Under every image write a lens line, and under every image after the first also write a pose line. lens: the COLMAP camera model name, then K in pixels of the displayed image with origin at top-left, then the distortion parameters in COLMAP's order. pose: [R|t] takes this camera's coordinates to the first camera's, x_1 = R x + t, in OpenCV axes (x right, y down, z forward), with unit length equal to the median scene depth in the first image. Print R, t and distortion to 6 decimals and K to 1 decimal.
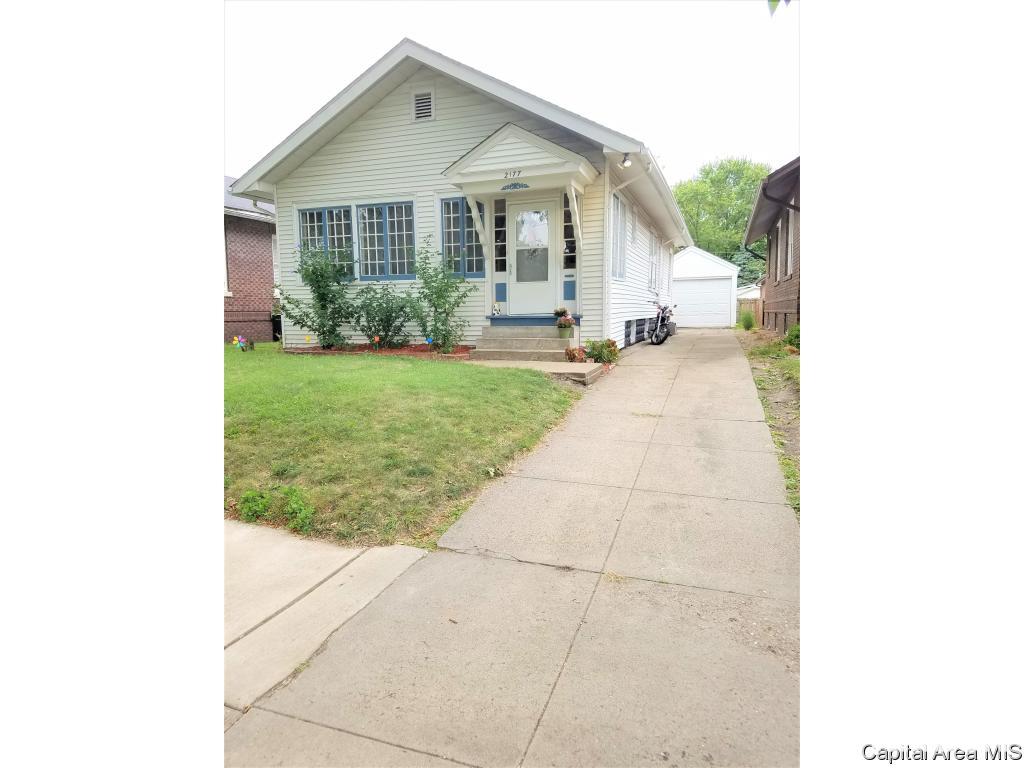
lens RADIAL K [[797.7, 0, 508.6], [0, 797.7, 393.6], [0, 0, 1]] dist [0.178297, -0.288612]
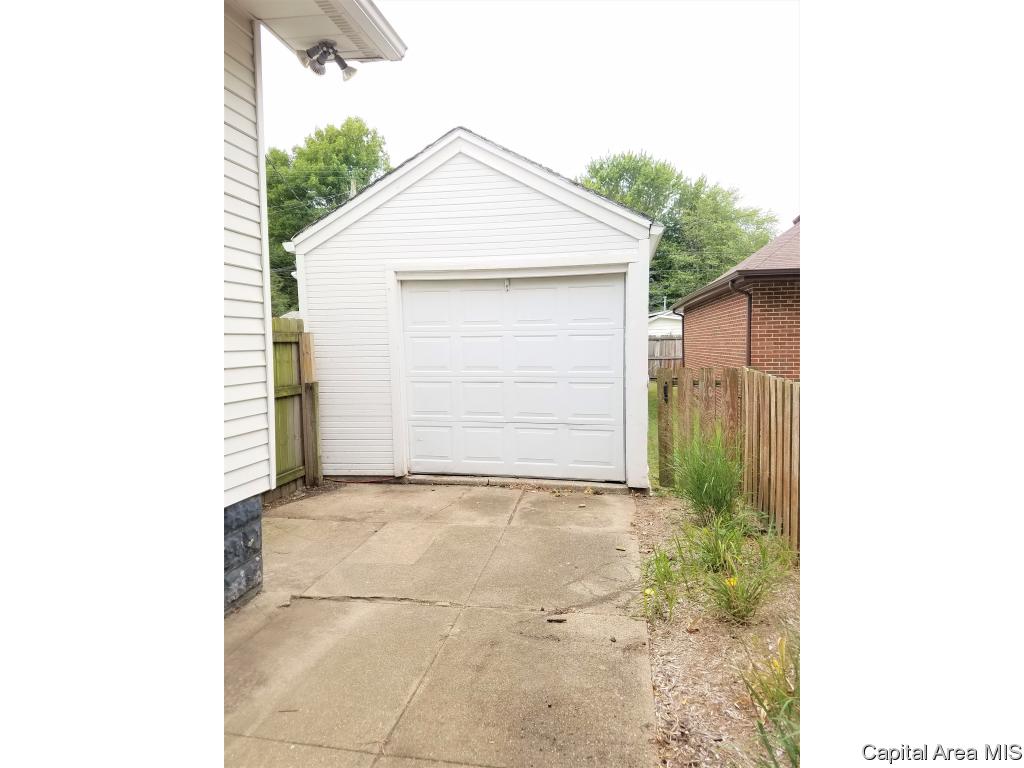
lens RADIAL K [[797.7, 0, 508.6], [0, 797.7, 393.6], [0, 0, 1]] dist [0.178297, -0.288612]
pose [[0.992803, -0.000012, 0.119763, 0.068336], [0.003622, 0.999546, -0.029925, -0.032249], [-0.119708, 0.030144, 0.992351, 0.247404]]
